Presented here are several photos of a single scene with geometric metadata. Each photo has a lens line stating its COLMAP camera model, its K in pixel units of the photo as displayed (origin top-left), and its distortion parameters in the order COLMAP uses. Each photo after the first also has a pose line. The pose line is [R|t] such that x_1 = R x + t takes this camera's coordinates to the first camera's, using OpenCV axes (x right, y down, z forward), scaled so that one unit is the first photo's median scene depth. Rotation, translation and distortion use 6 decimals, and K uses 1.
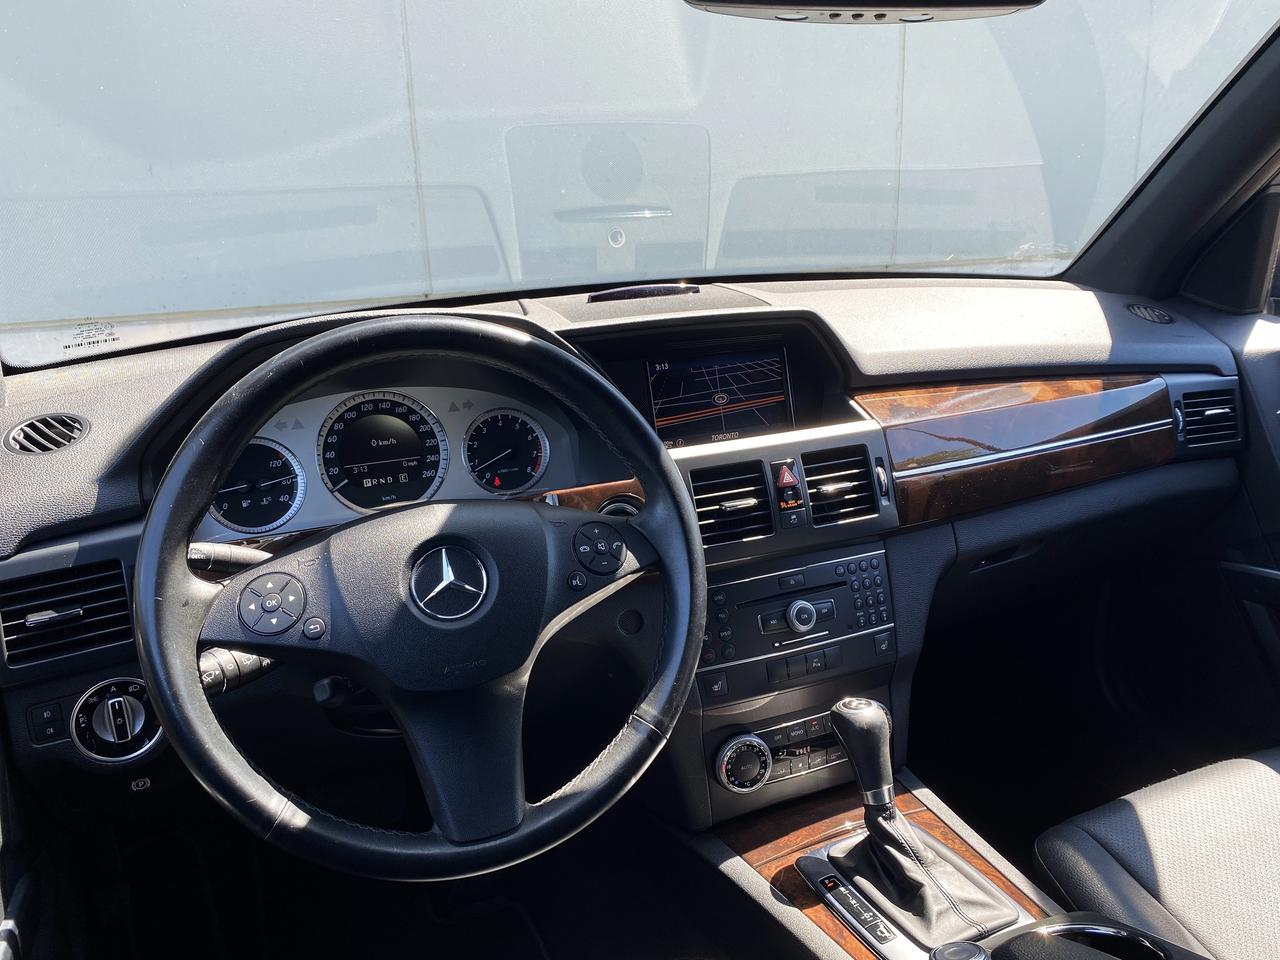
lens RADIAL K [[983.5, 0, 635.6], [0, 983.5, 480.3], [0, 0, 1]] dist [0.028150, -0.040198]
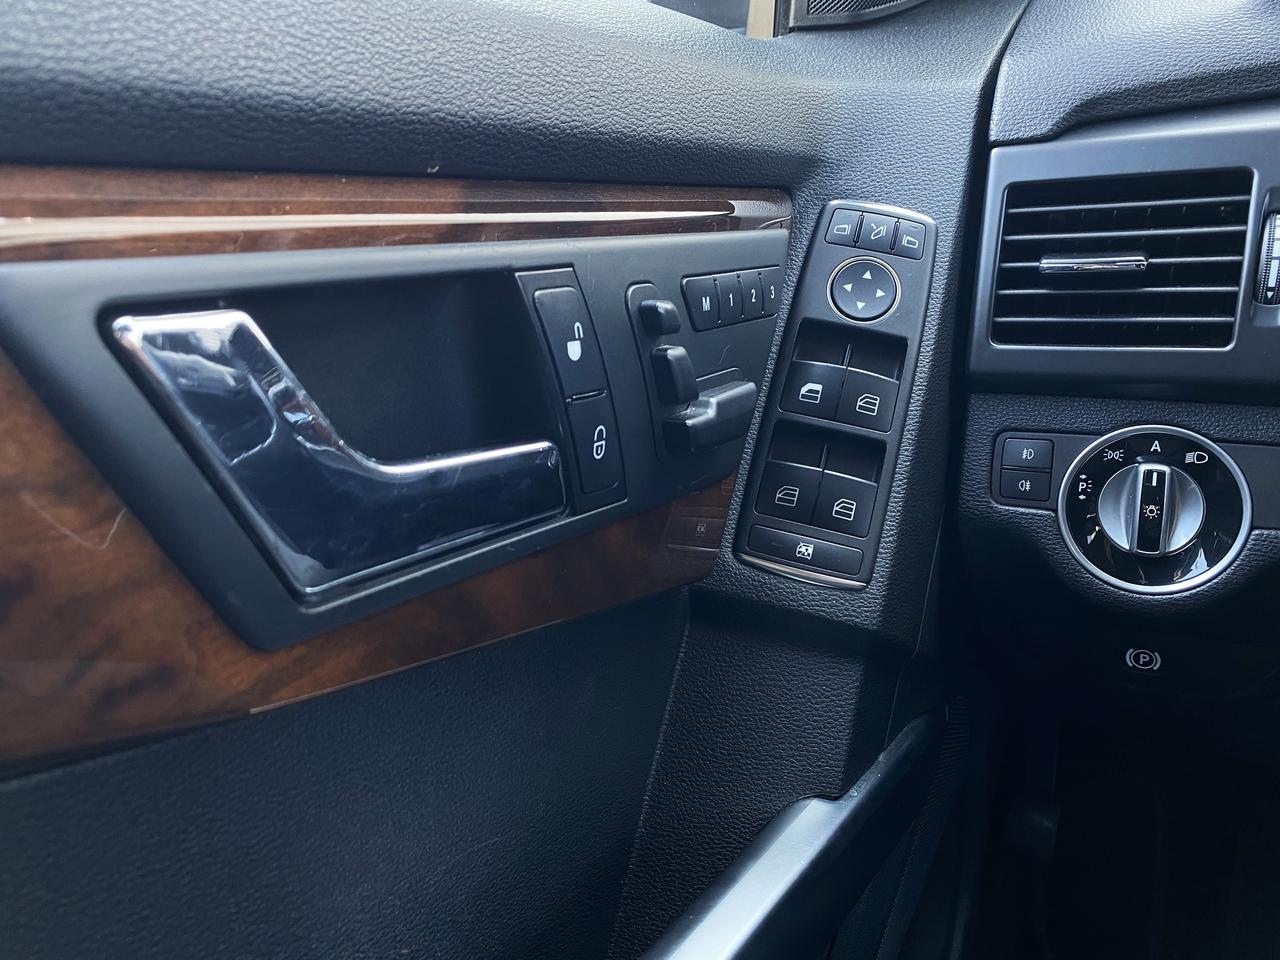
lens RADIAL K [[976.3, 0, 641.4], [0, 976.3, 474.4], [0, 0, 1]] dist [0.011376, -0.010470]
pose [[0.564226, 0.241314, -0.789567, -0.229920], [-0.201429, 0.967668, 0.151805, 0.165095], [0.800672, 0.073389, 0.594591, 0.407953]]
